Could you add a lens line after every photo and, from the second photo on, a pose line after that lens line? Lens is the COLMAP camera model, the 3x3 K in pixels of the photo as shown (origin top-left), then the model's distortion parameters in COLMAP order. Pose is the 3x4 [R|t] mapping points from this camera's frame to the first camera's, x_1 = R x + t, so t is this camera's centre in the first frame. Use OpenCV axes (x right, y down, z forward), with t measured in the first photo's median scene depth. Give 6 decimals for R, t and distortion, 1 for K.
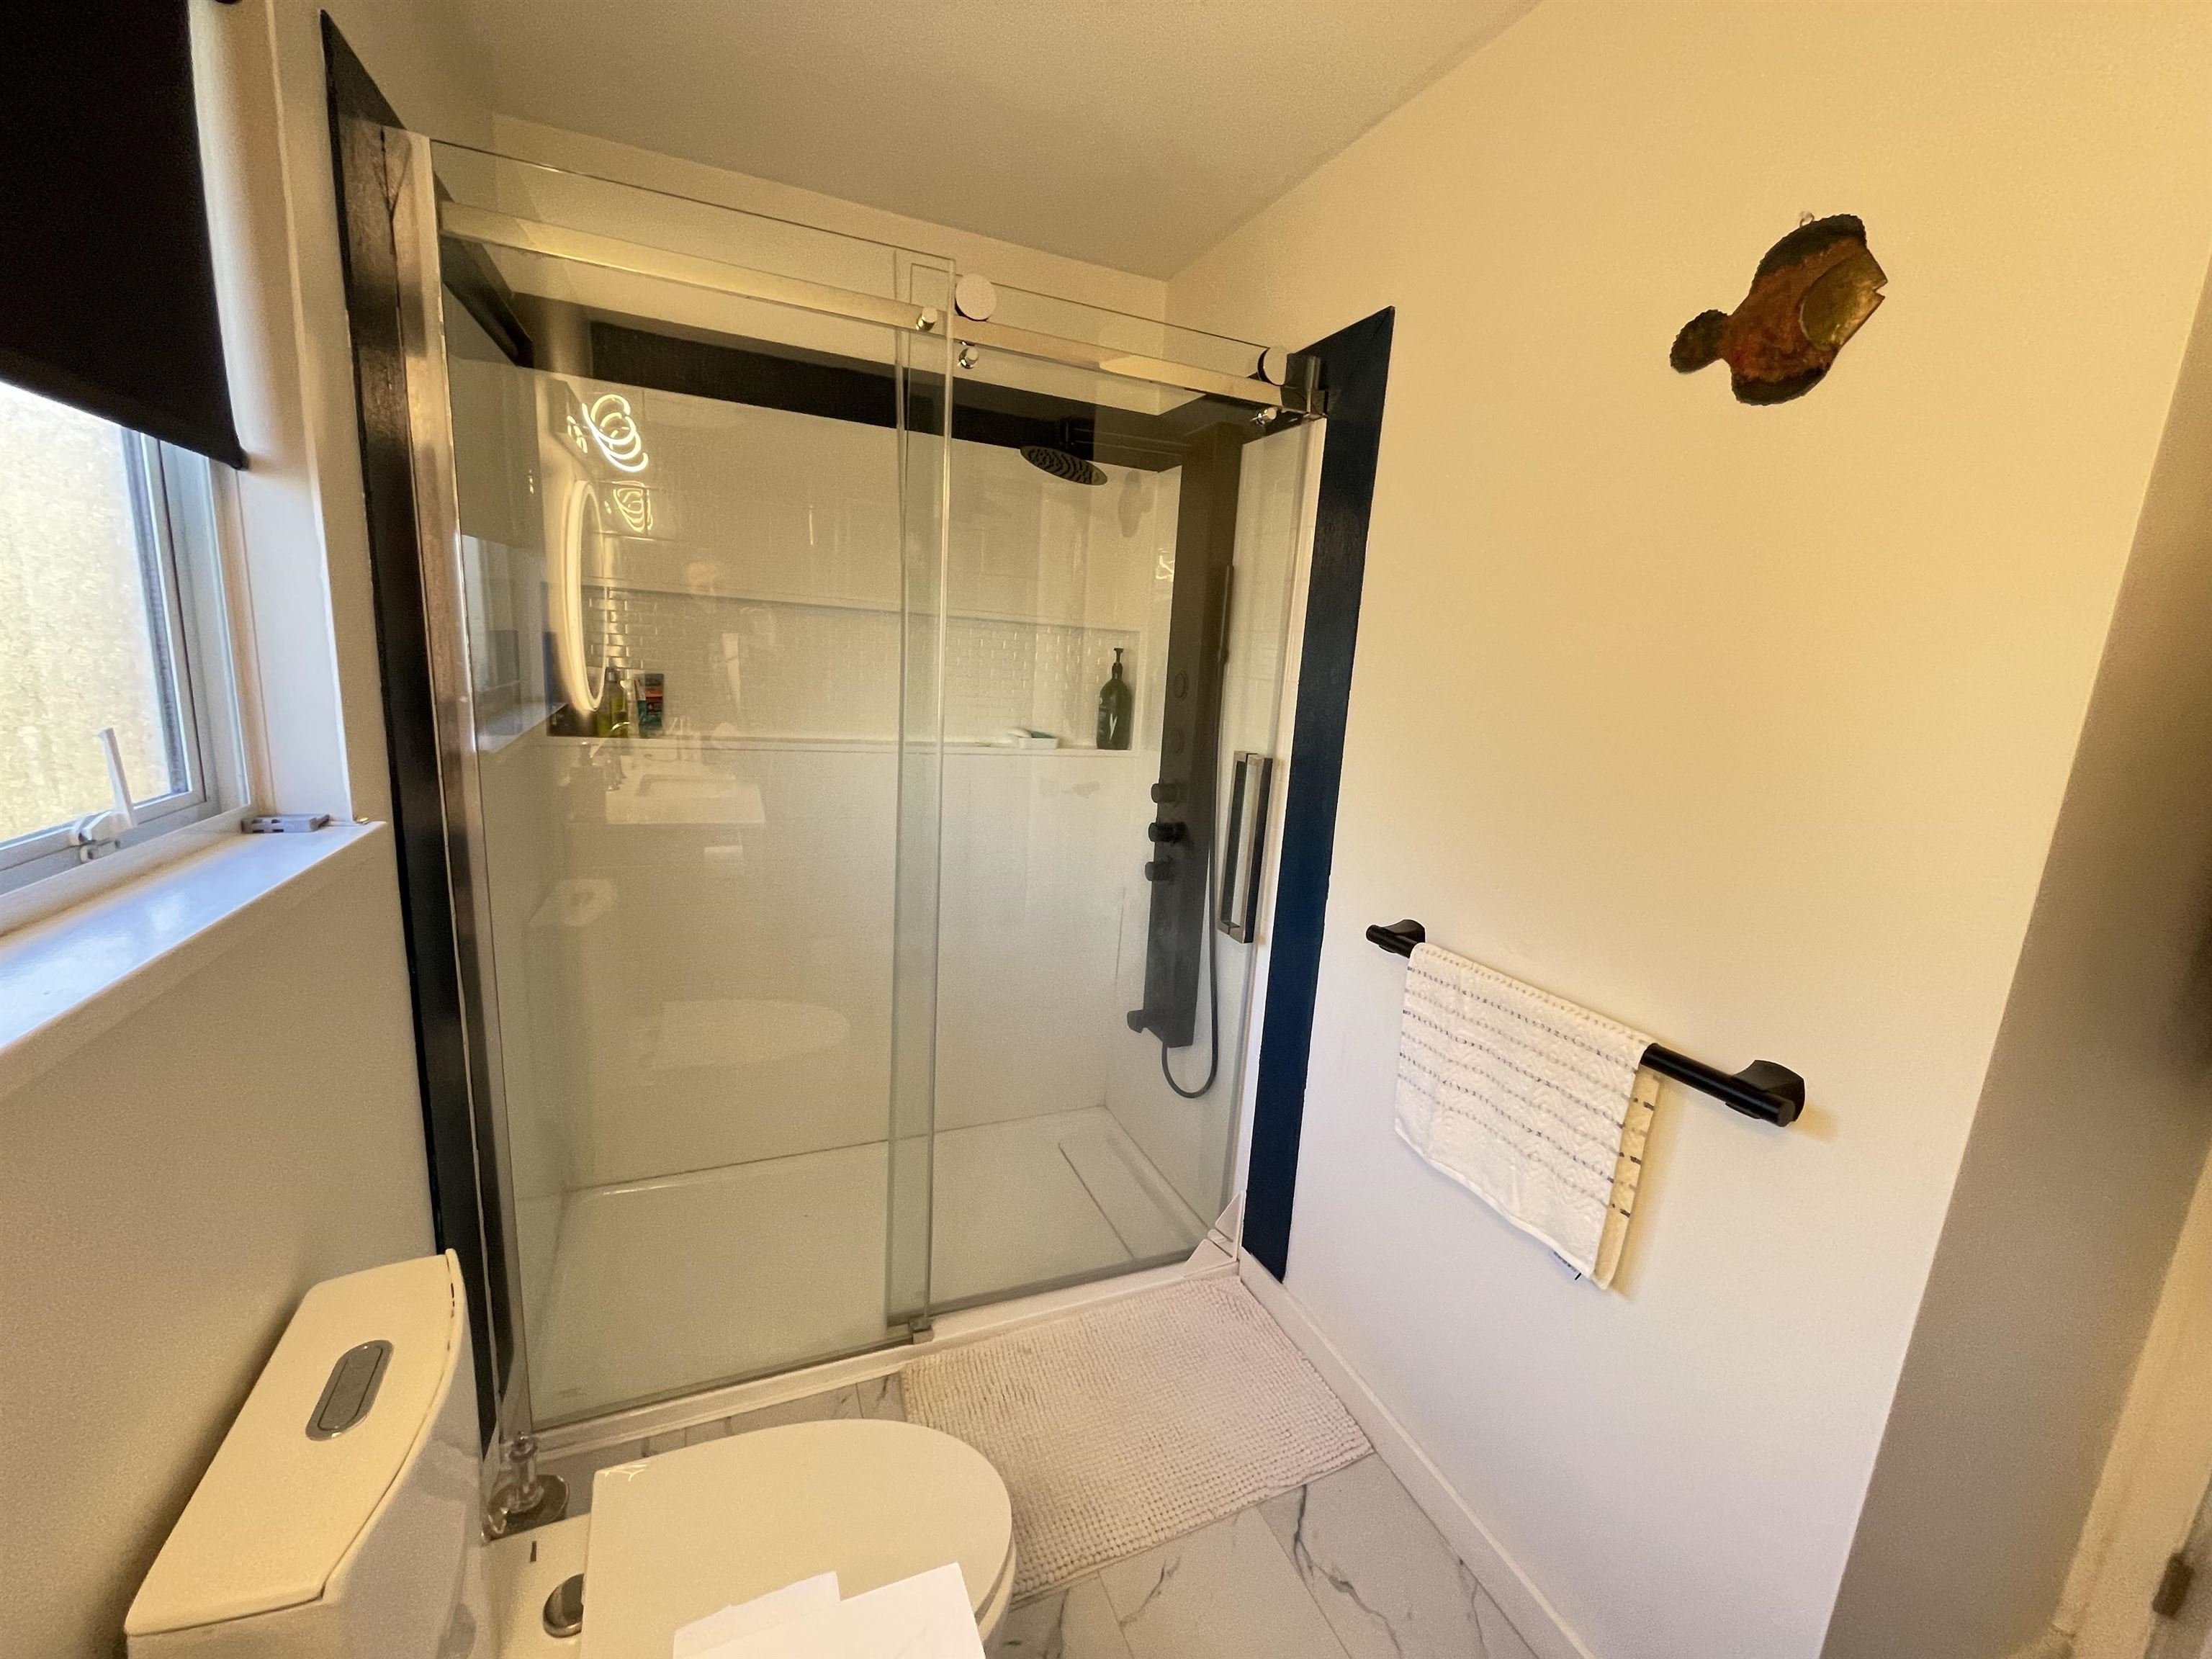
lens RADIAL K [[897.7, 0, 1106.0], [0, 897.7, 833.2], [0, 0, 1]] dist [0.000378, -0.000355]
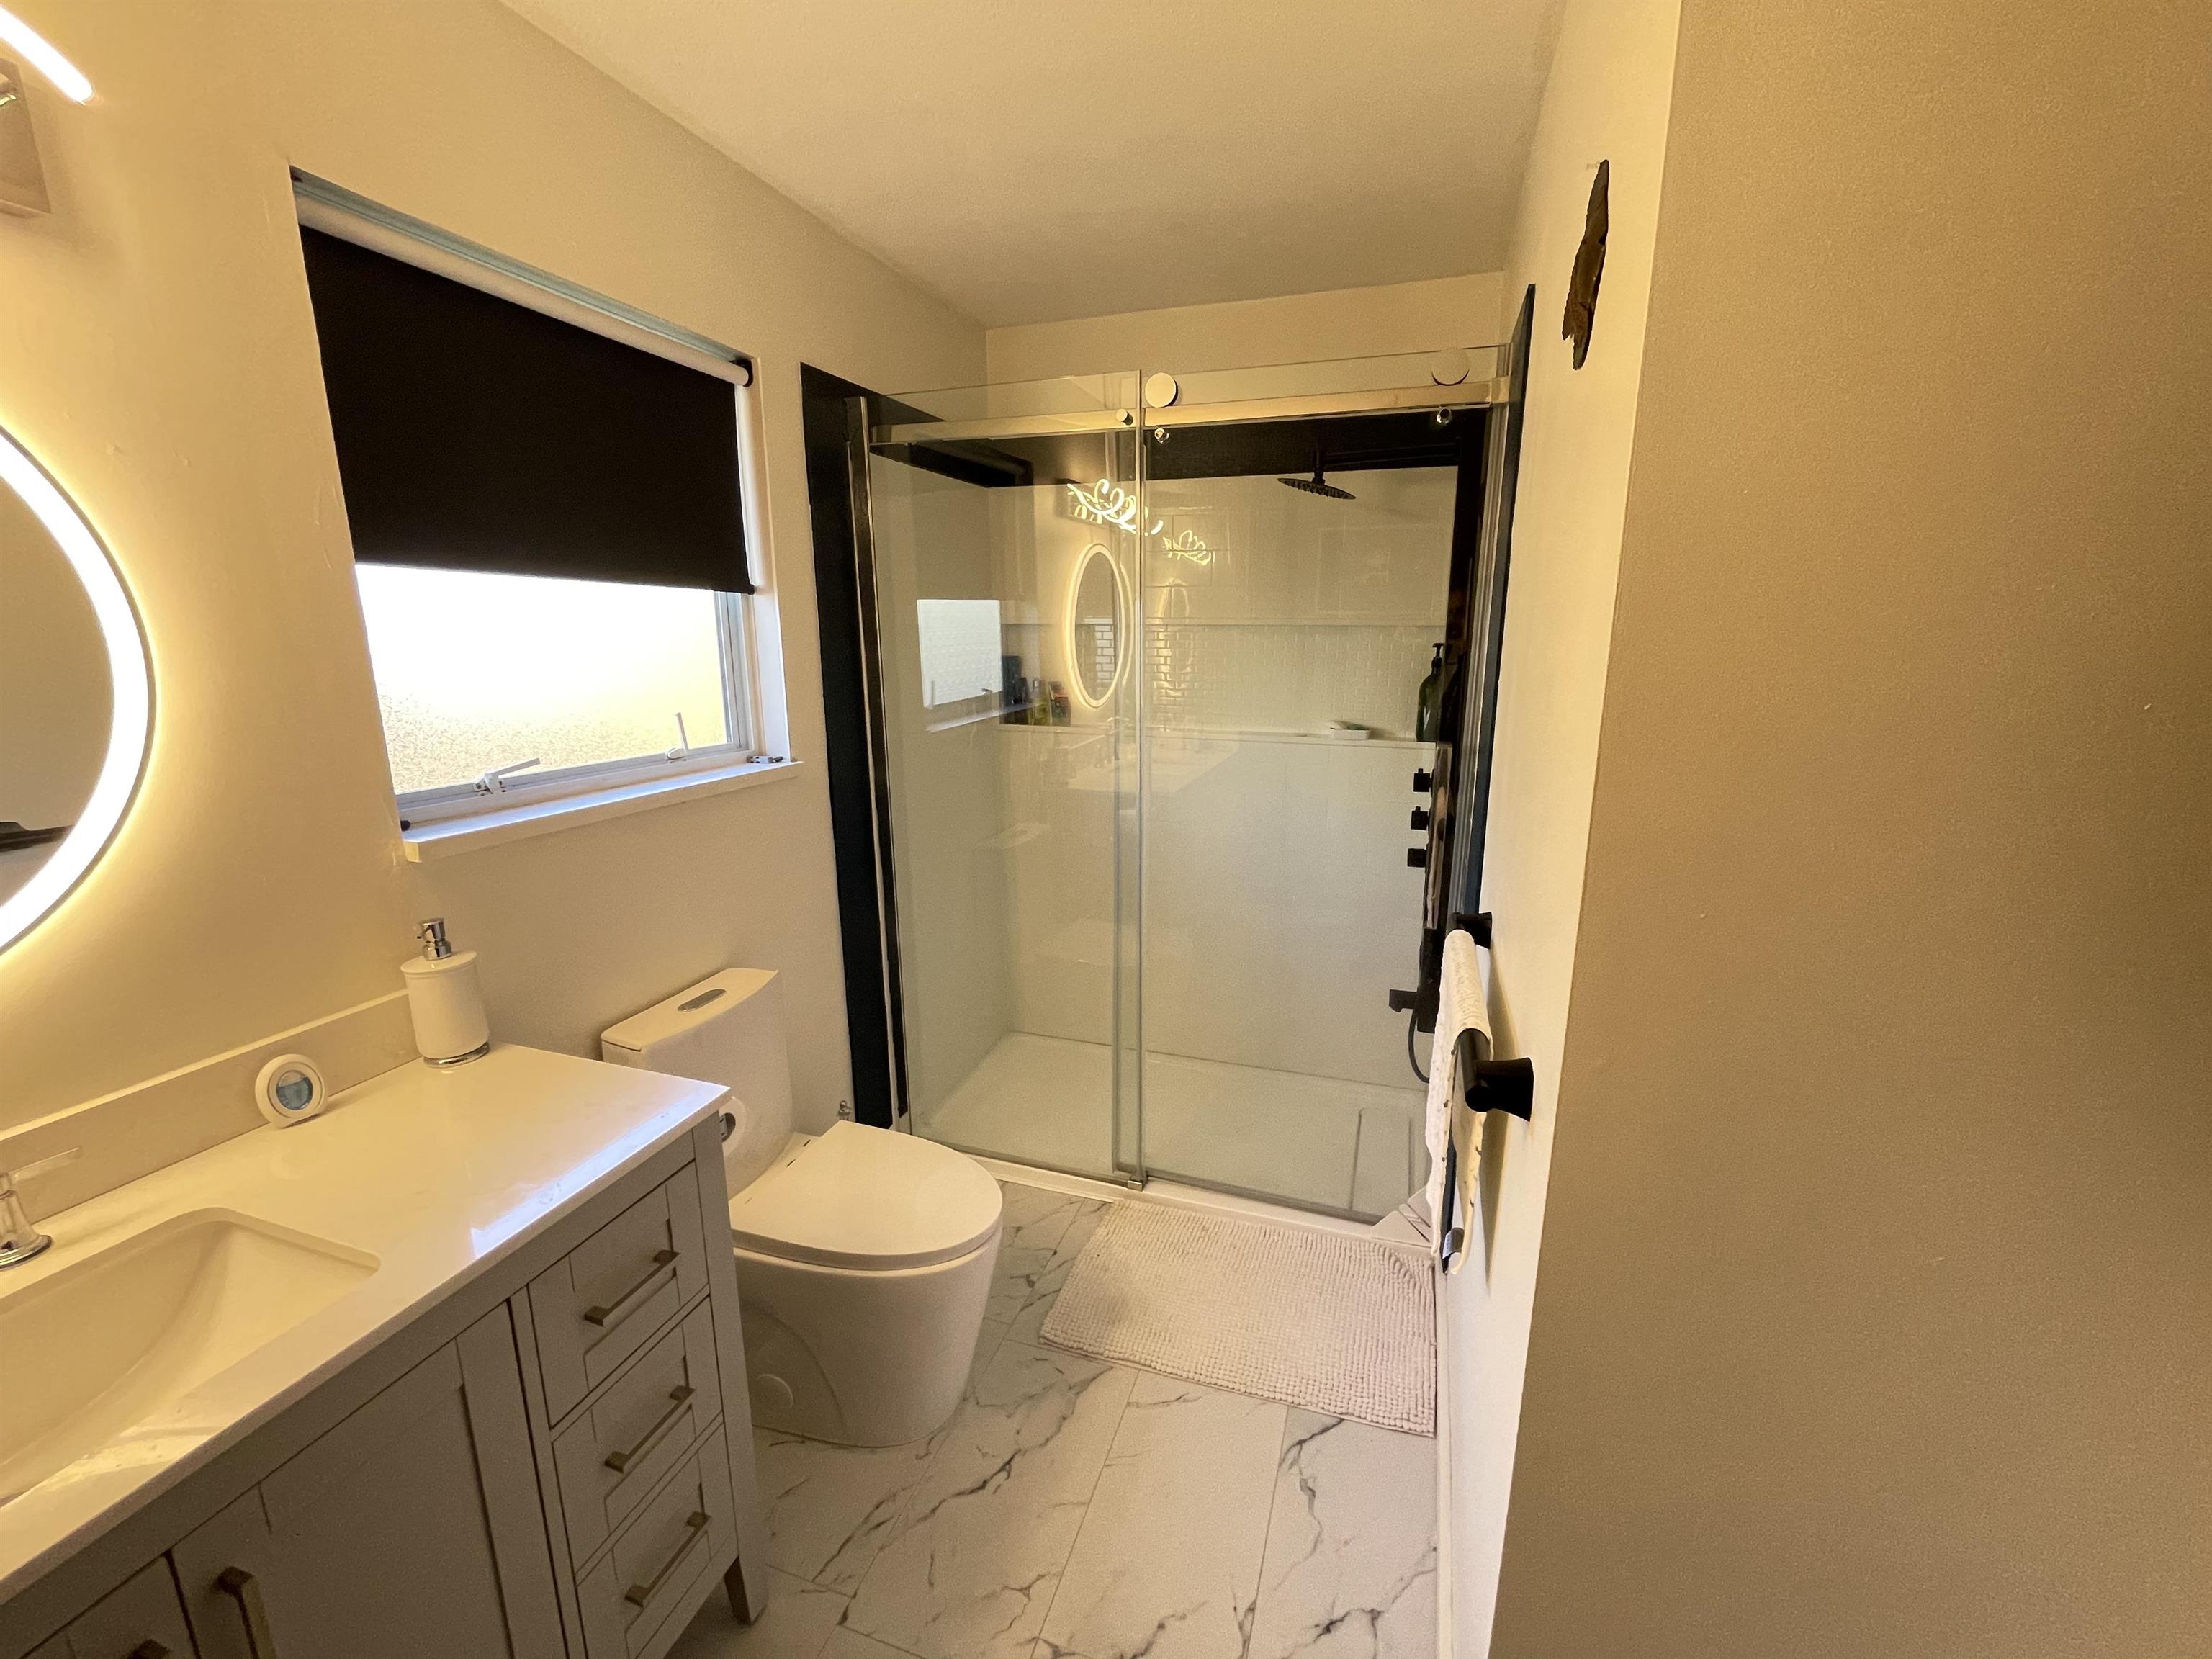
lens RADIAL K [[897.7, 0, 1111.2], [0, 897.7, 828.0], [0, 0, 1]] dist [0.000378, -0.000355]
pose [[0.743154, 0.080198, -0.664297, 0.595046], [-0.085301, 0.996046, 0.024822, 0.015375], [0.663661, 0.038219, 0.747056, -0.013914]]
